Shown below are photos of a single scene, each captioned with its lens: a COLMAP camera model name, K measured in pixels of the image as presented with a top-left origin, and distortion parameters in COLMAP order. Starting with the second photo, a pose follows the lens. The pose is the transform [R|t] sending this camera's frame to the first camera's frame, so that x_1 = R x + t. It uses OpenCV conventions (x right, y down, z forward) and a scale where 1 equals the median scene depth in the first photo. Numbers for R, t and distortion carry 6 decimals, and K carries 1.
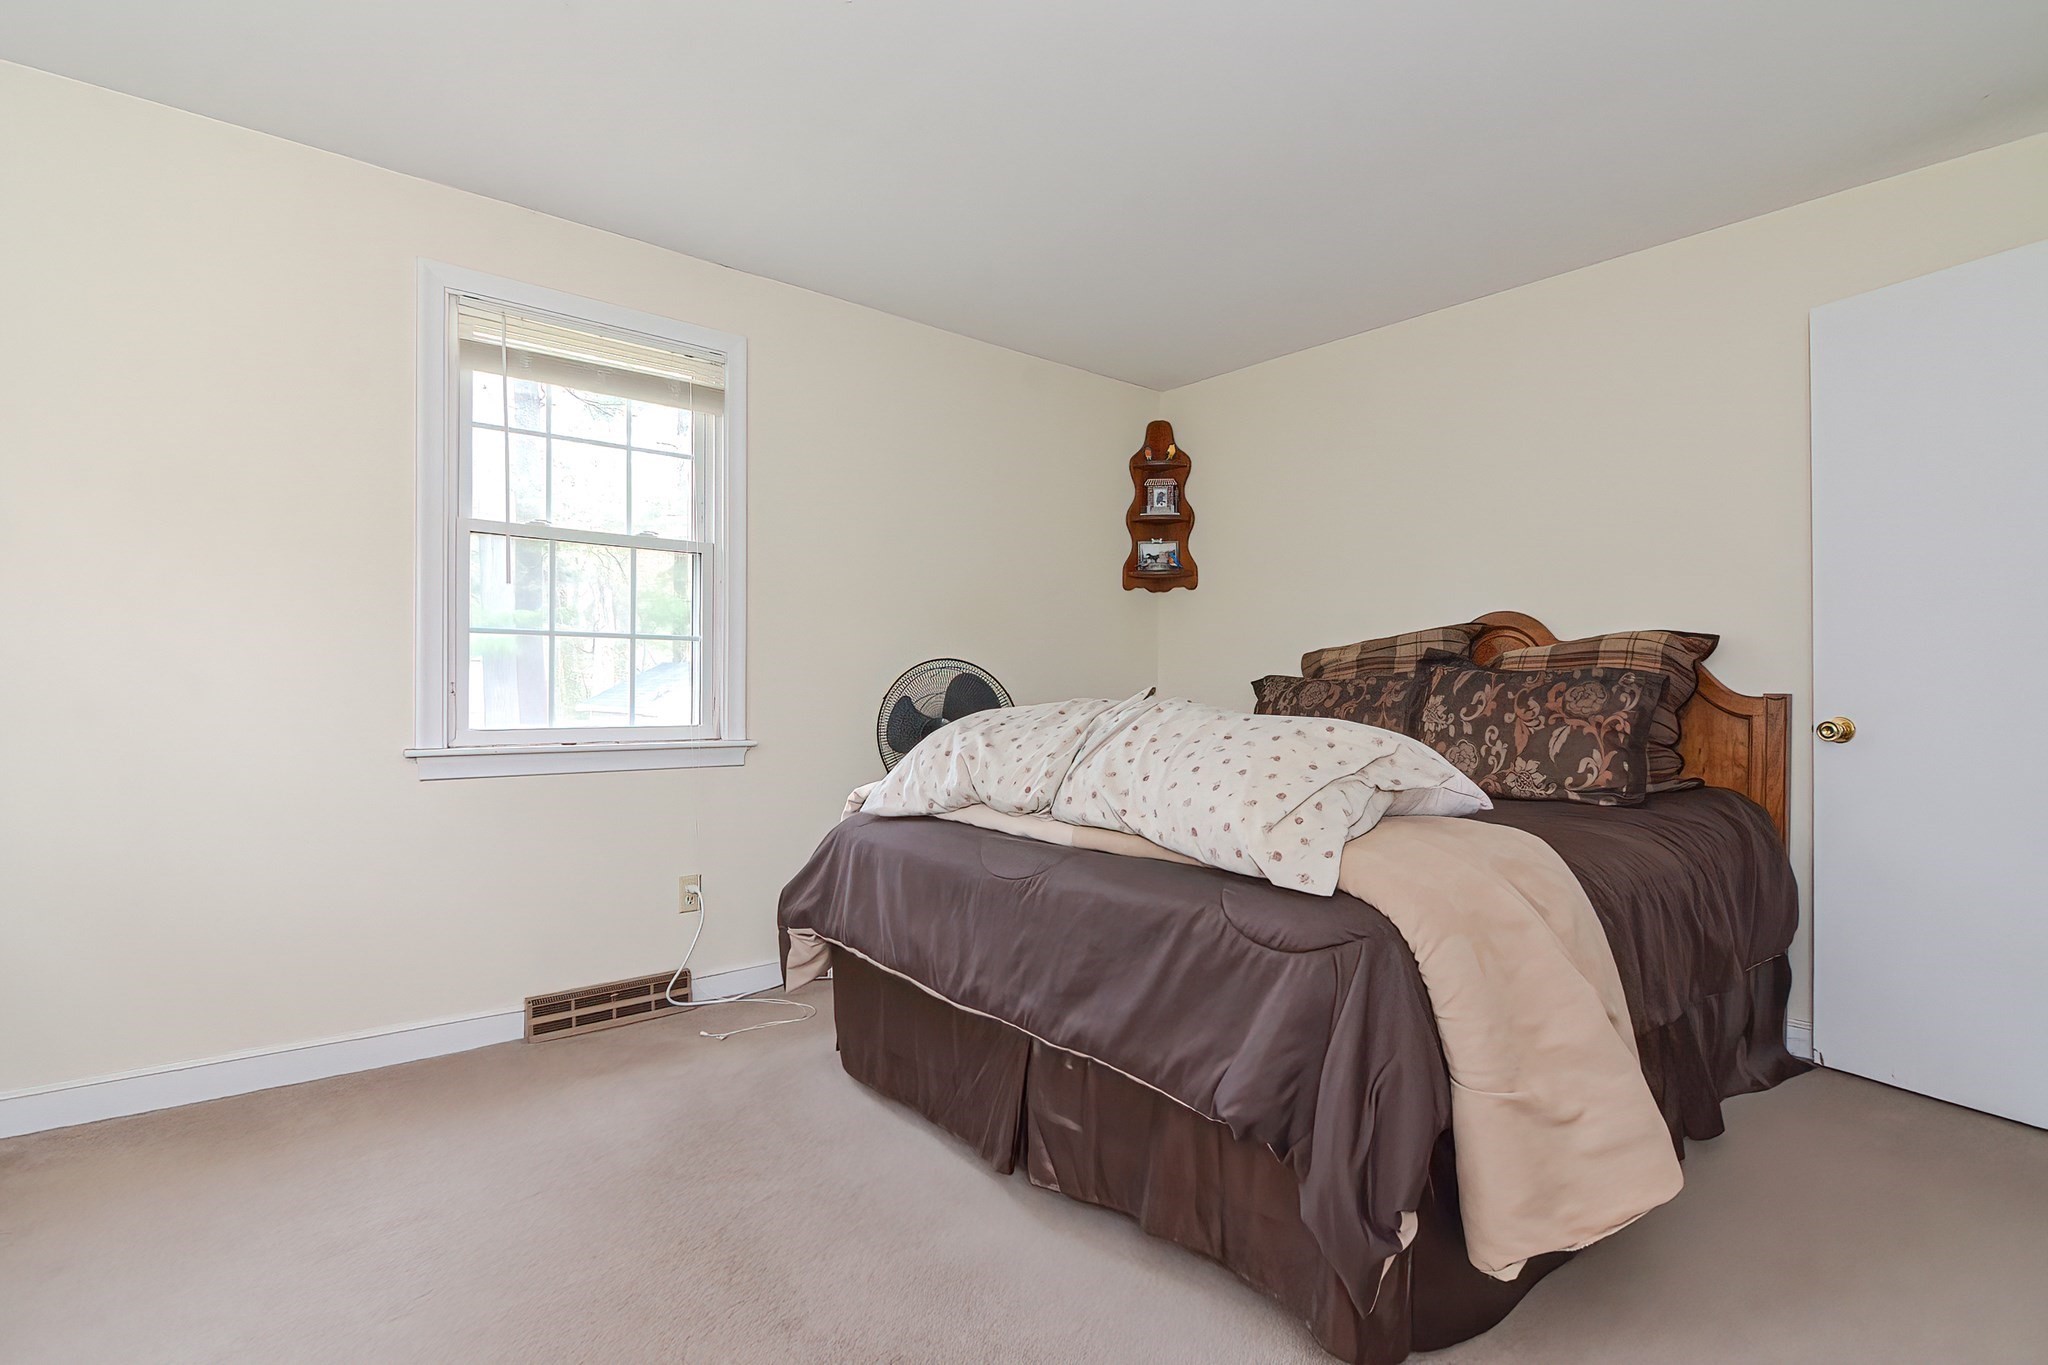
lens RADIAL K [[992.1, 0, 1042.8], [0, 992.1, 689.2], [0, 0, 1]] dist [-0.004807, -0.008957]
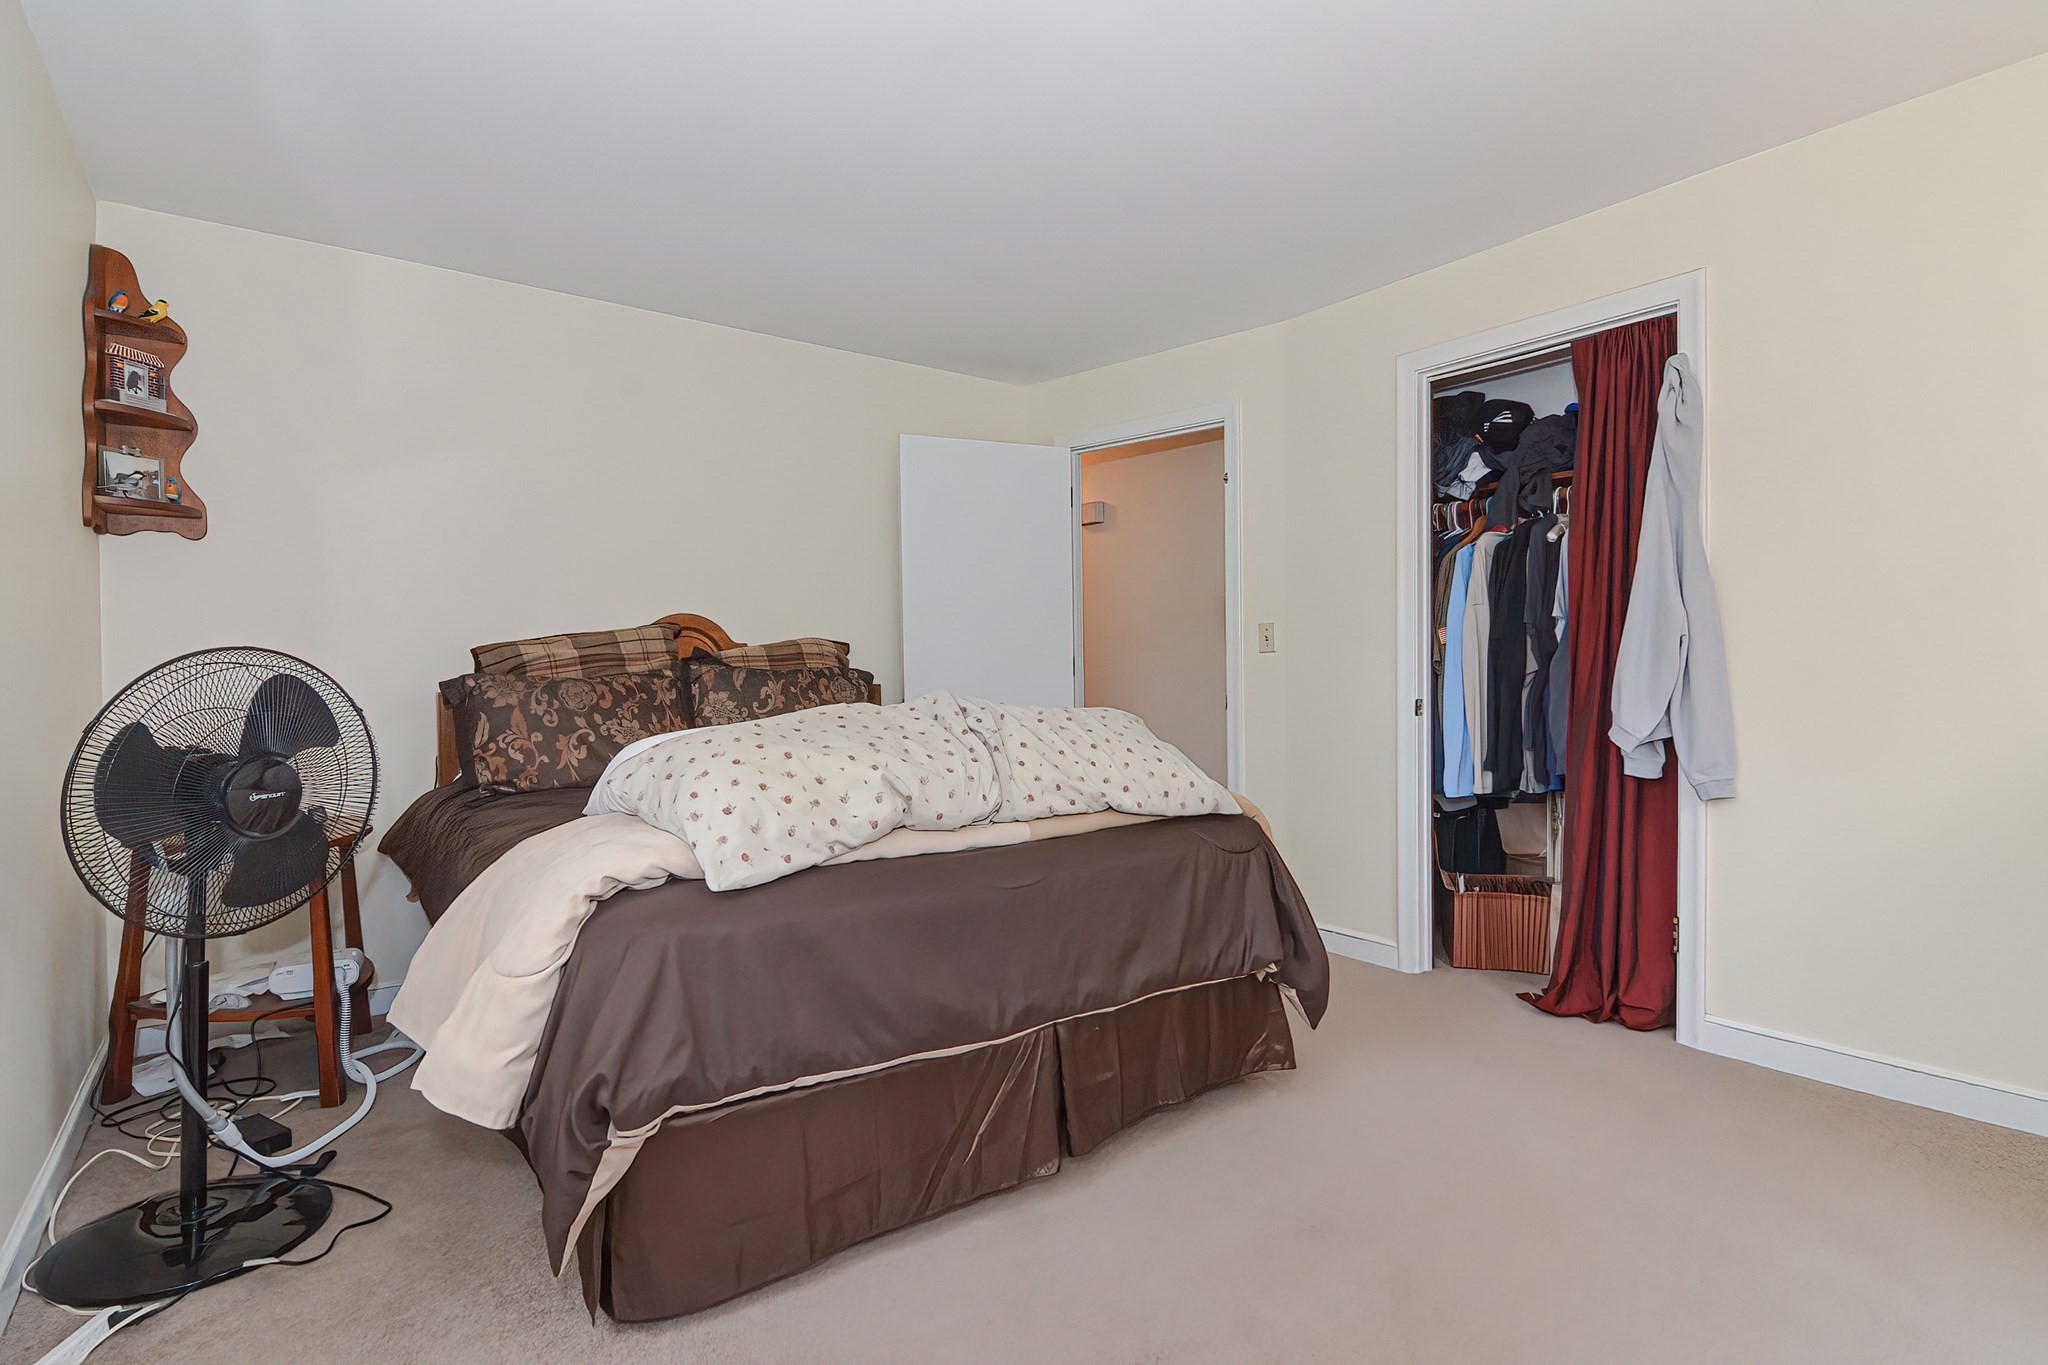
lens RADIAL K [[992.1, 0, 1049.6], [0, 992.1, 684.5], [0, 0, 1]] dist [-0.004807, -0.008957]
pose [[0.054650, -0.018427, 0.998336, -0.686345], [0.011773, 0.999772, 0.017809, -0.017430], [-0.998436, 0.010780, 0.054855, 0.624638]]
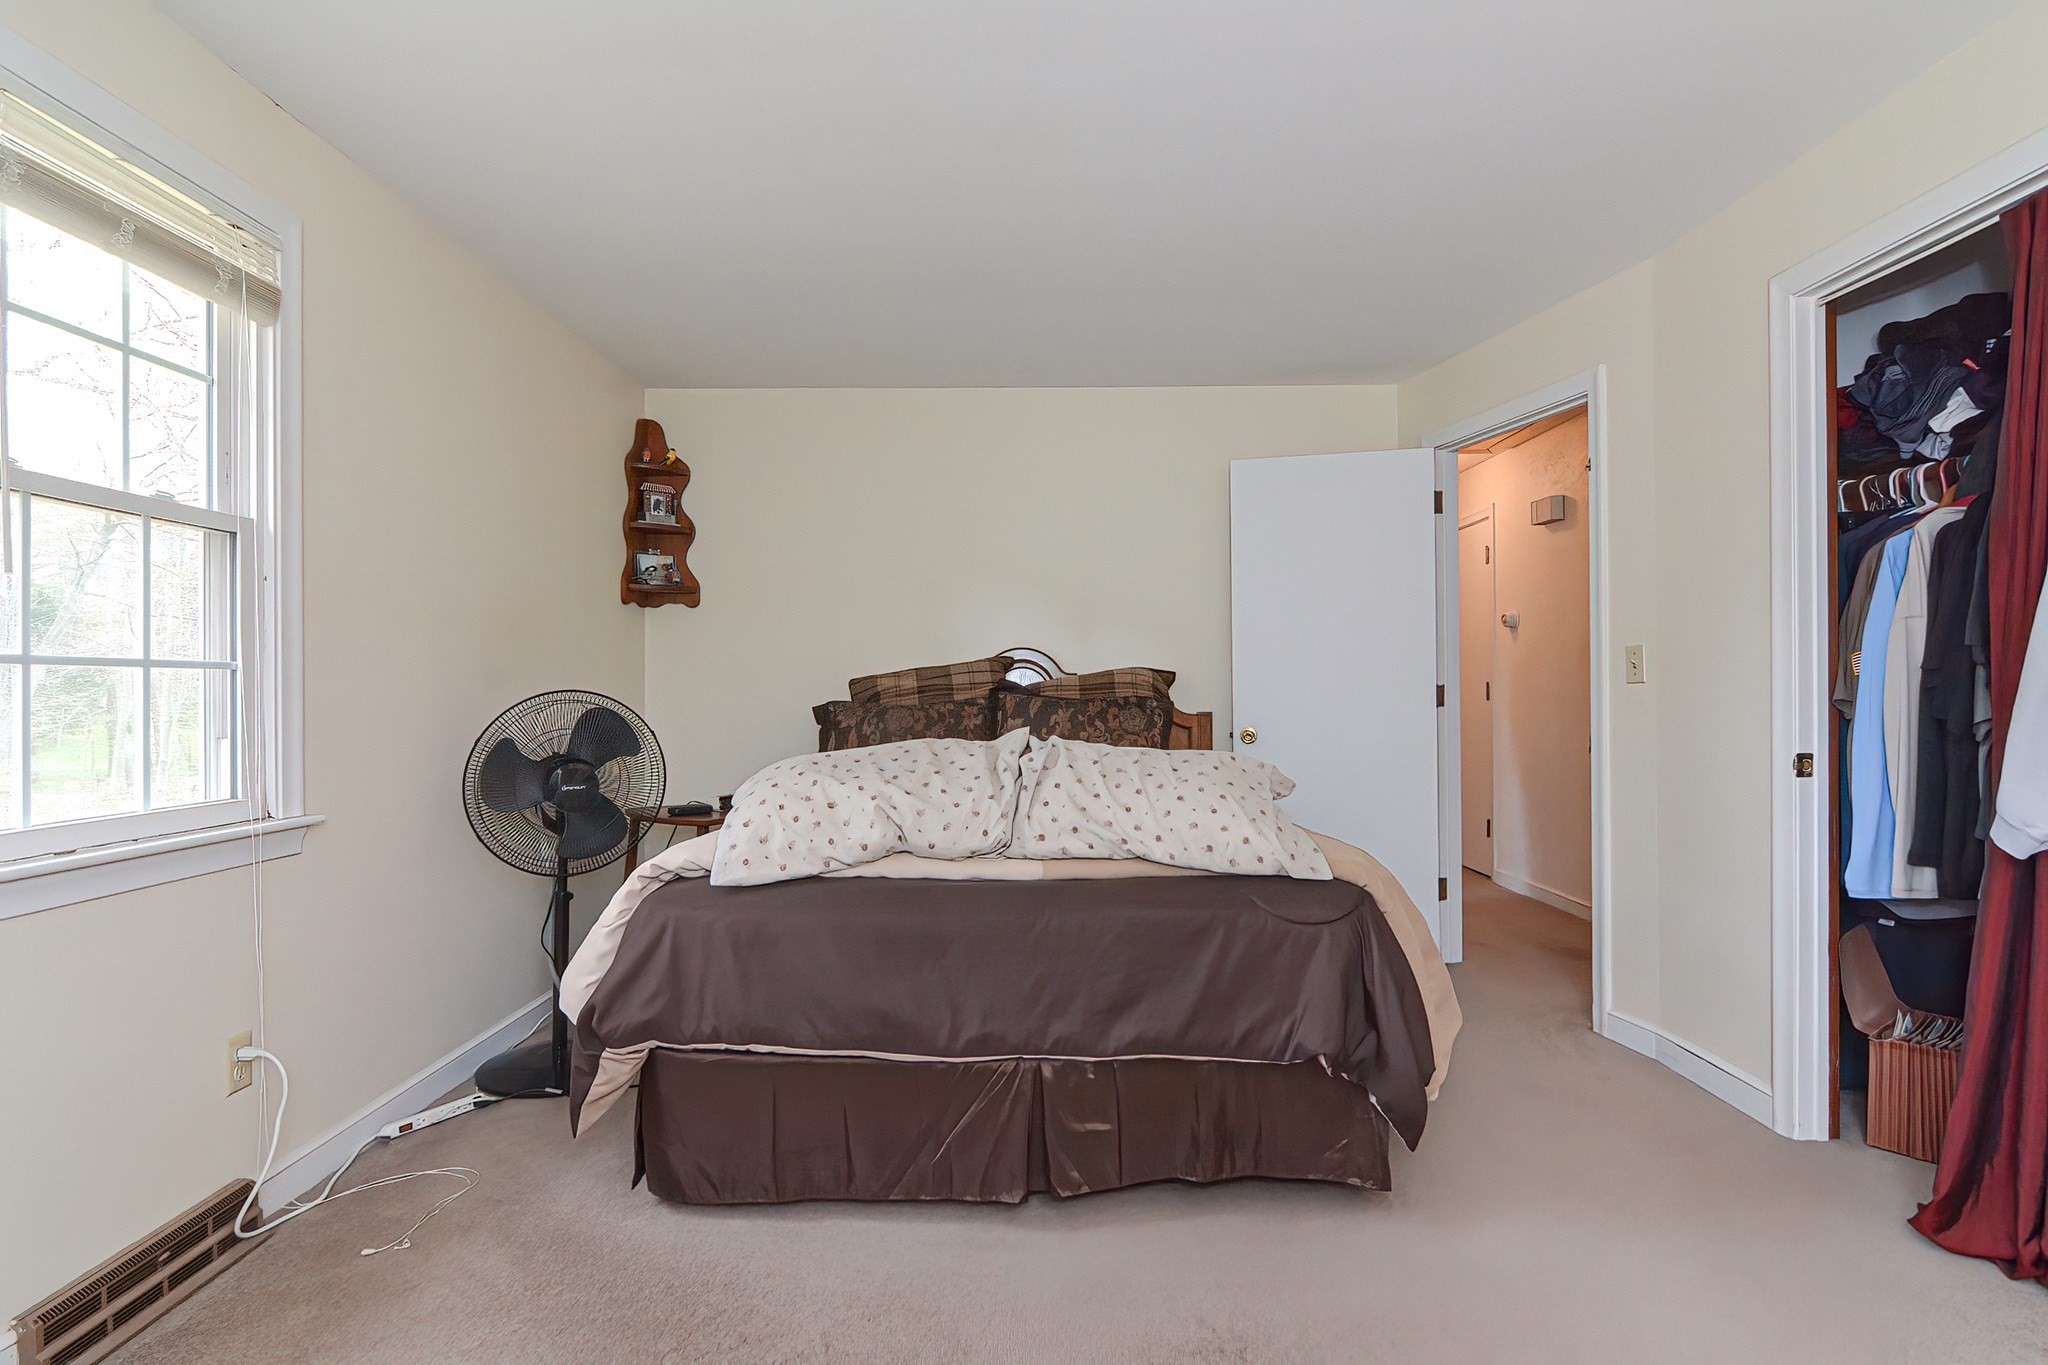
lens RADIAL K [[992.1, 0, 1038.4], [0, 992.1, 695.4], [0, 0, 1]] dist [-0.004807, -0.008957]
pose [[0.648541, -0.013516, 0.761060, -0.537659], [0.008134, 0.999908, 0.010827, -0.036781], [-0.761136, -0.000831, 0.648591, 0.205882]]
